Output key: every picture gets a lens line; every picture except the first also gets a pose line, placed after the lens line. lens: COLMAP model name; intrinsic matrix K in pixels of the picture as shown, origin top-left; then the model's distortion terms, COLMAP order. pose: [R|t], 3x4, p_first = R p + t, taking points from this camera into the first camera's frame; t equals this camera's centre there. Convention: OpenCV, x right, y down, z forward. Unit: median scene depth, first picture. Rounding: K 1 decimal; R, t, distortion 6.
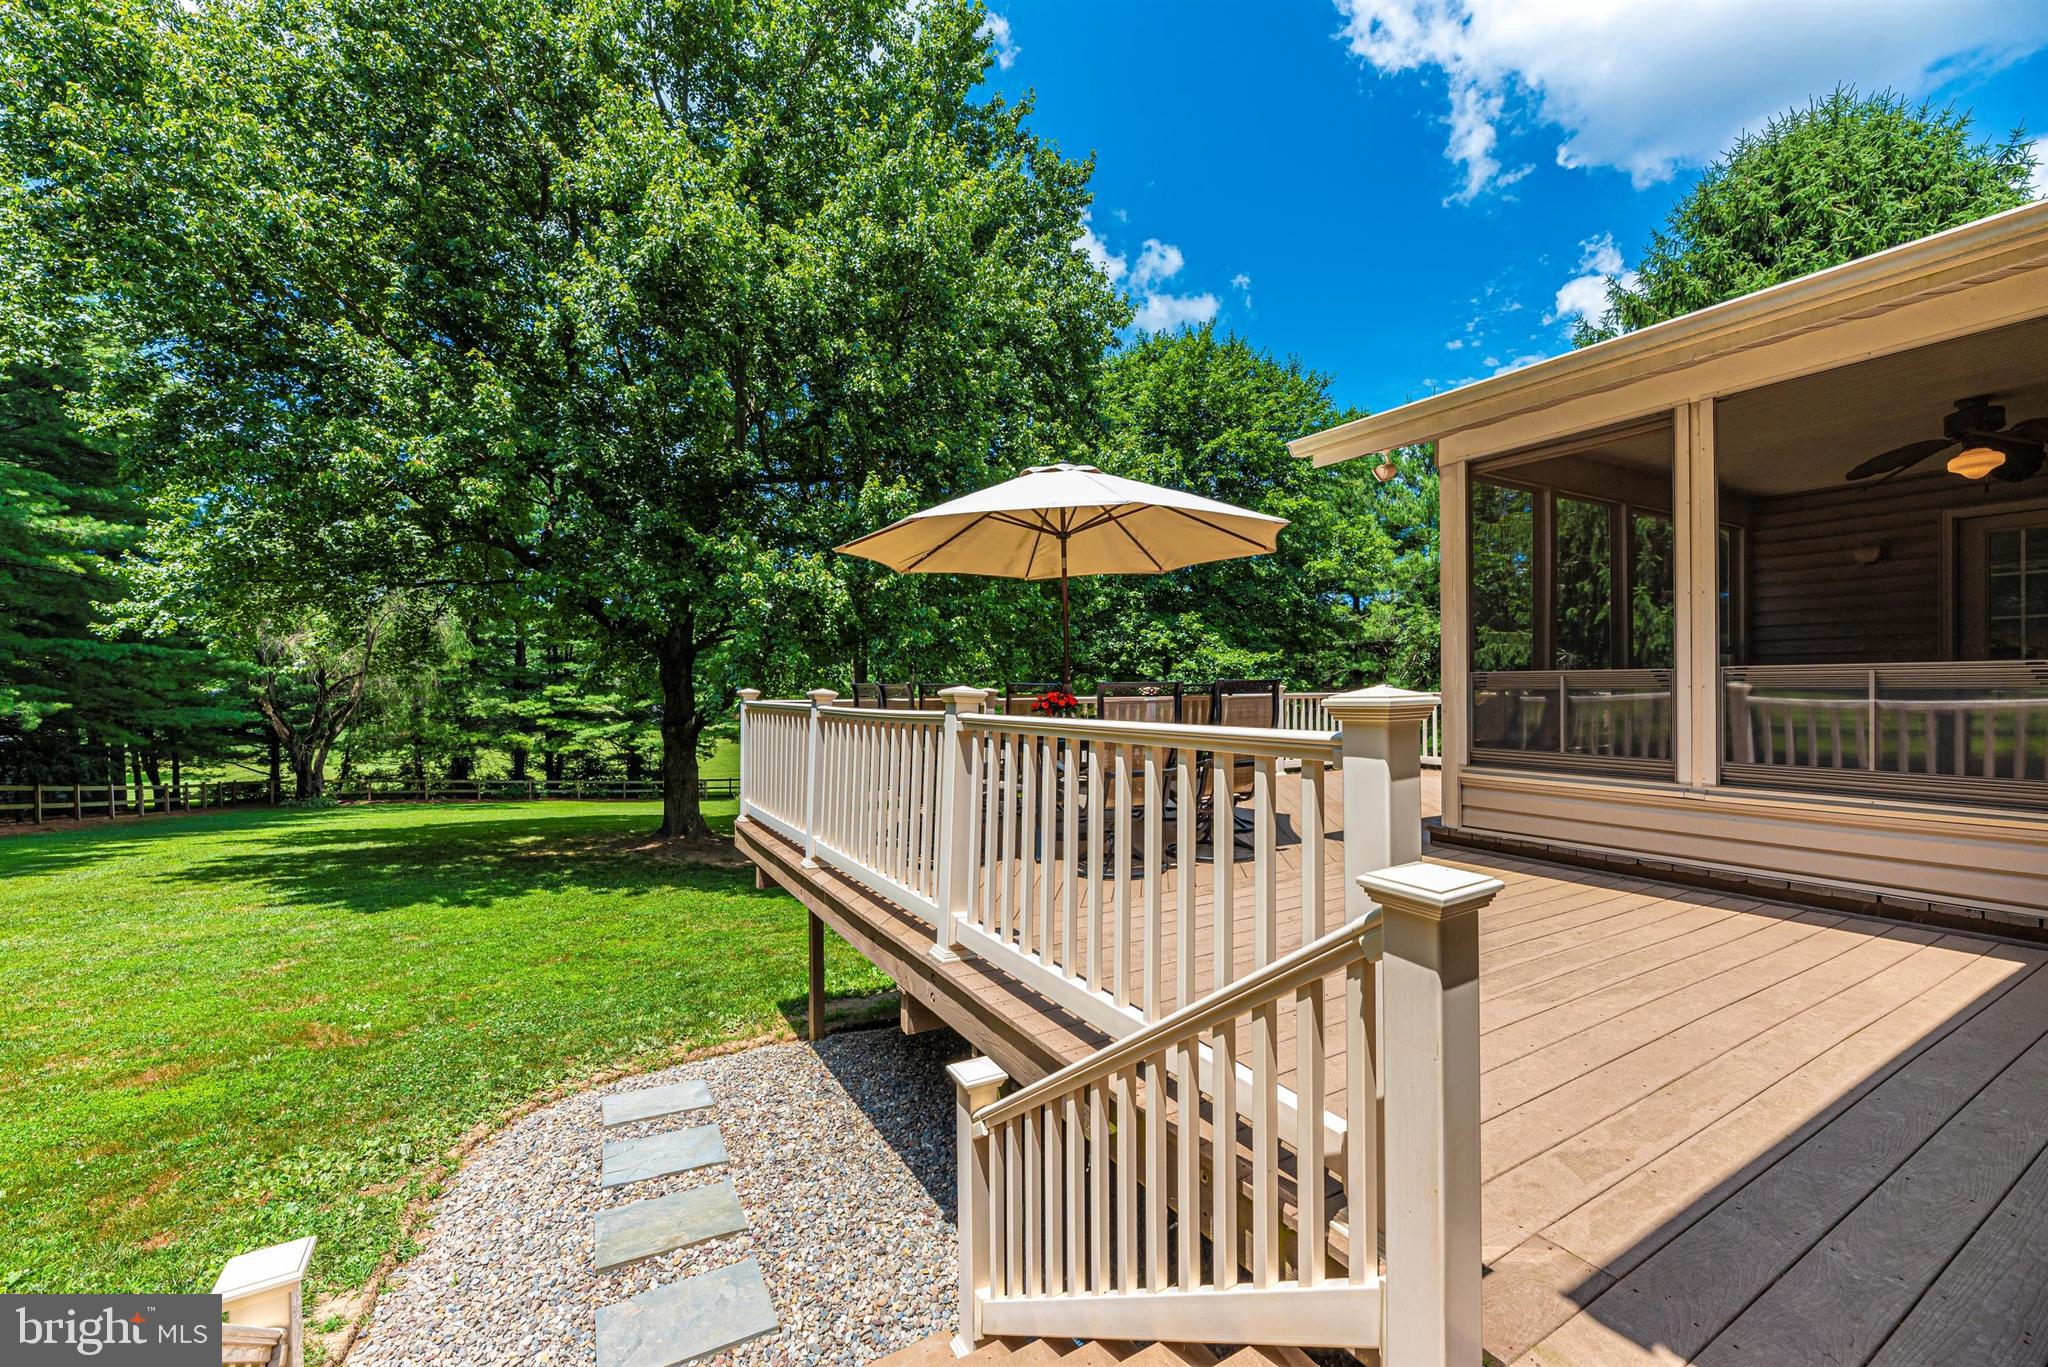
lens RADIAL K [[811.0, 0, 1021.1], [0, 811.0, 680.4], [0, 0, 1]] dist [0.003946, 0.000508]
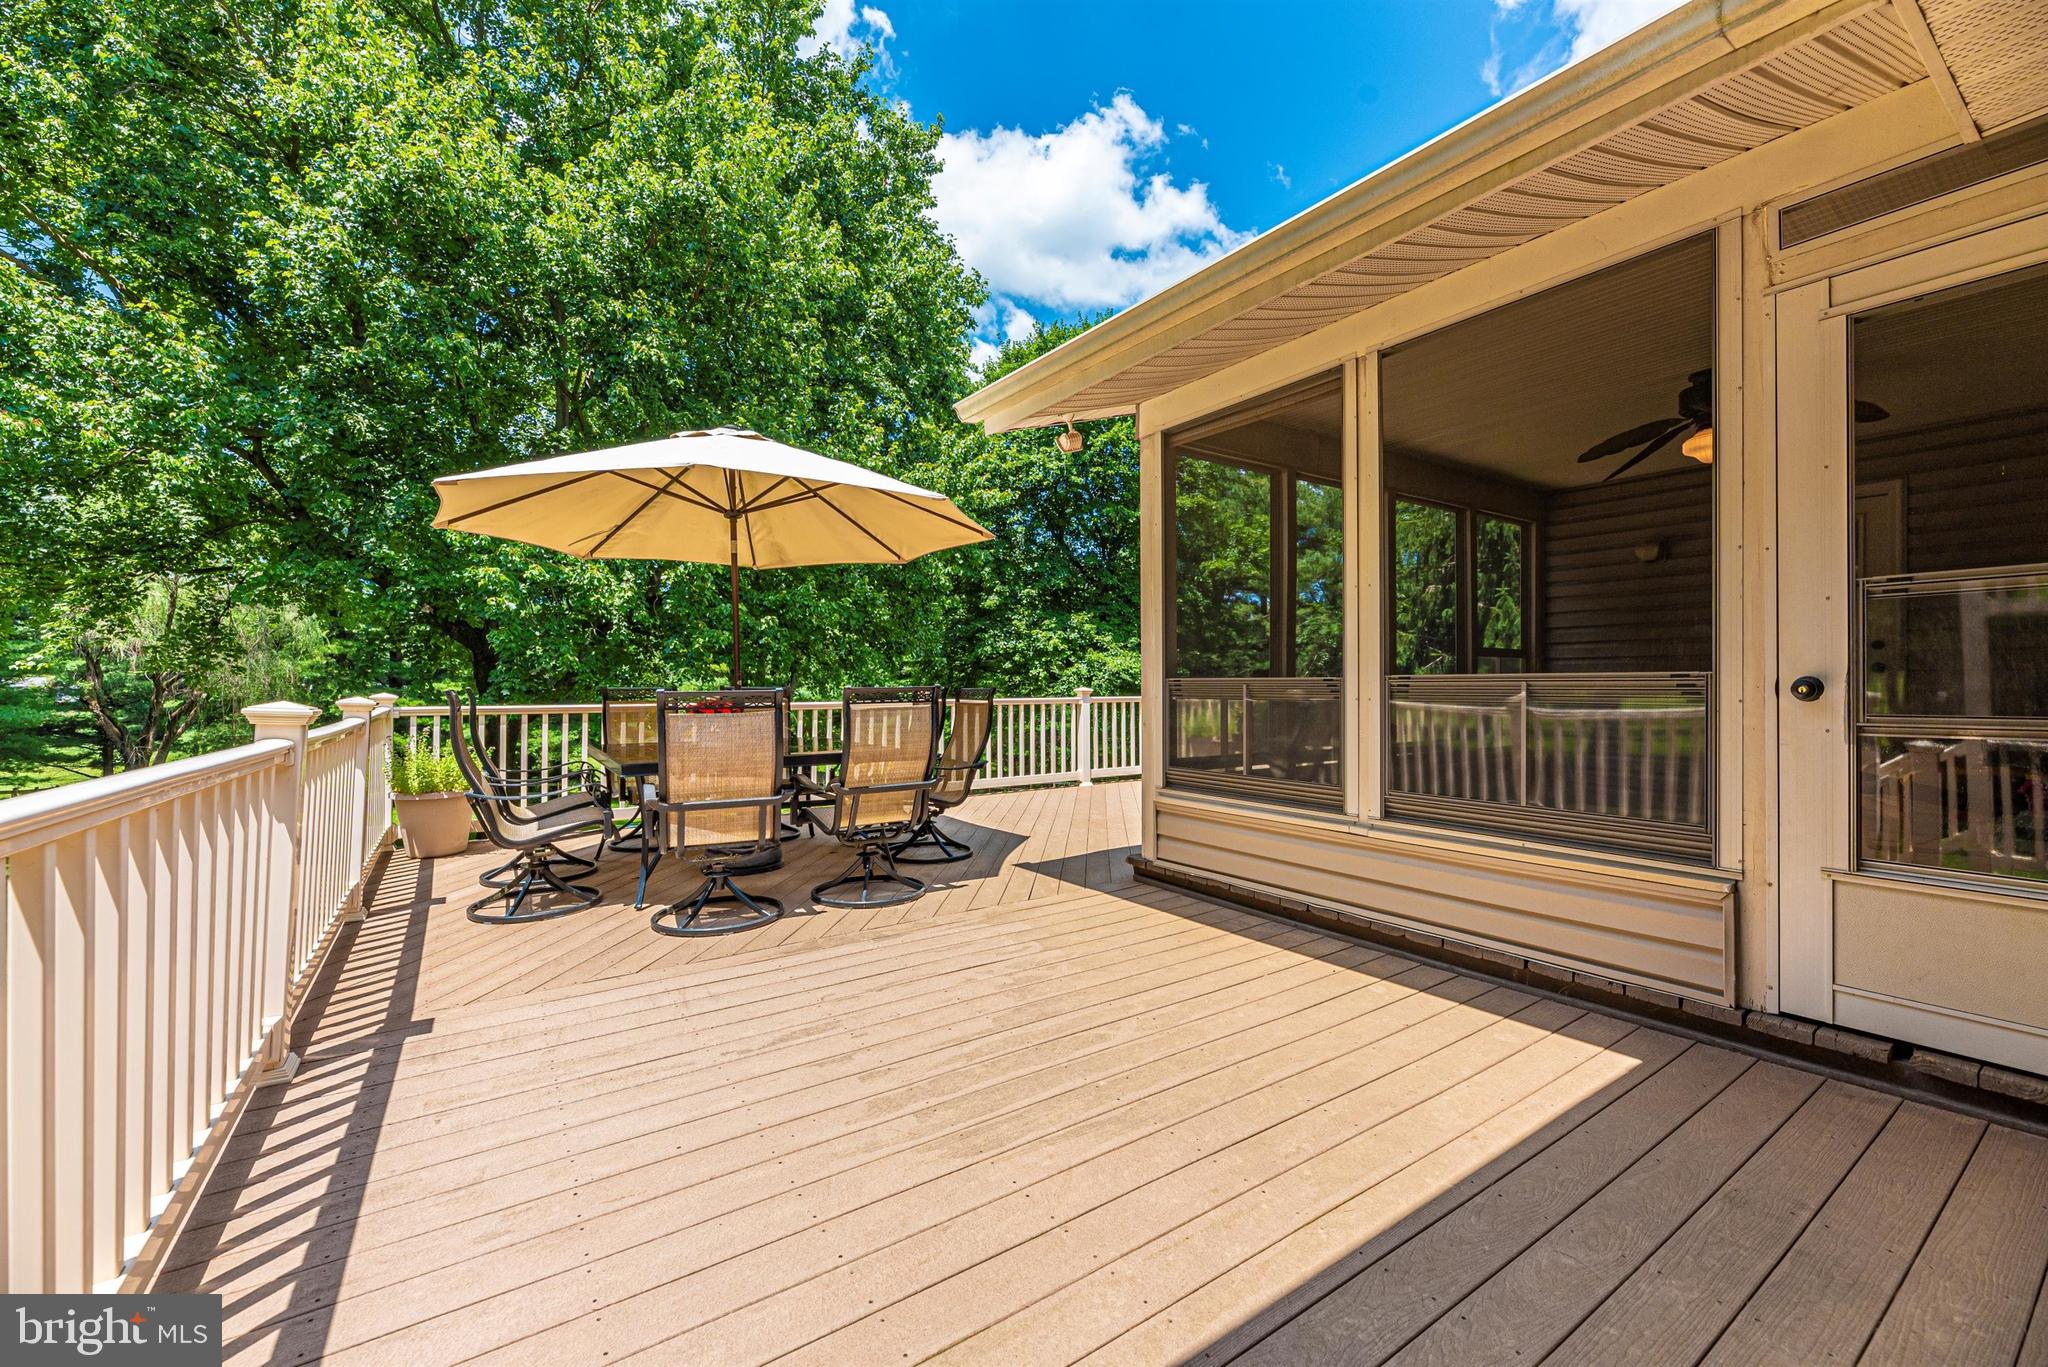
lens RADIAL K [[811.0, 0, 1015.5], [0, 811.0, 685.3], [0, 0, 1]] dist [0.003946, 0.000508]
pose [[0.997916, 0.003473, 0.064425, 0.162746], [-0.003986, 0.999961, 0.007838, -0.004659], [-0.064396, -0.008079, 0.997892, 0.075372]]
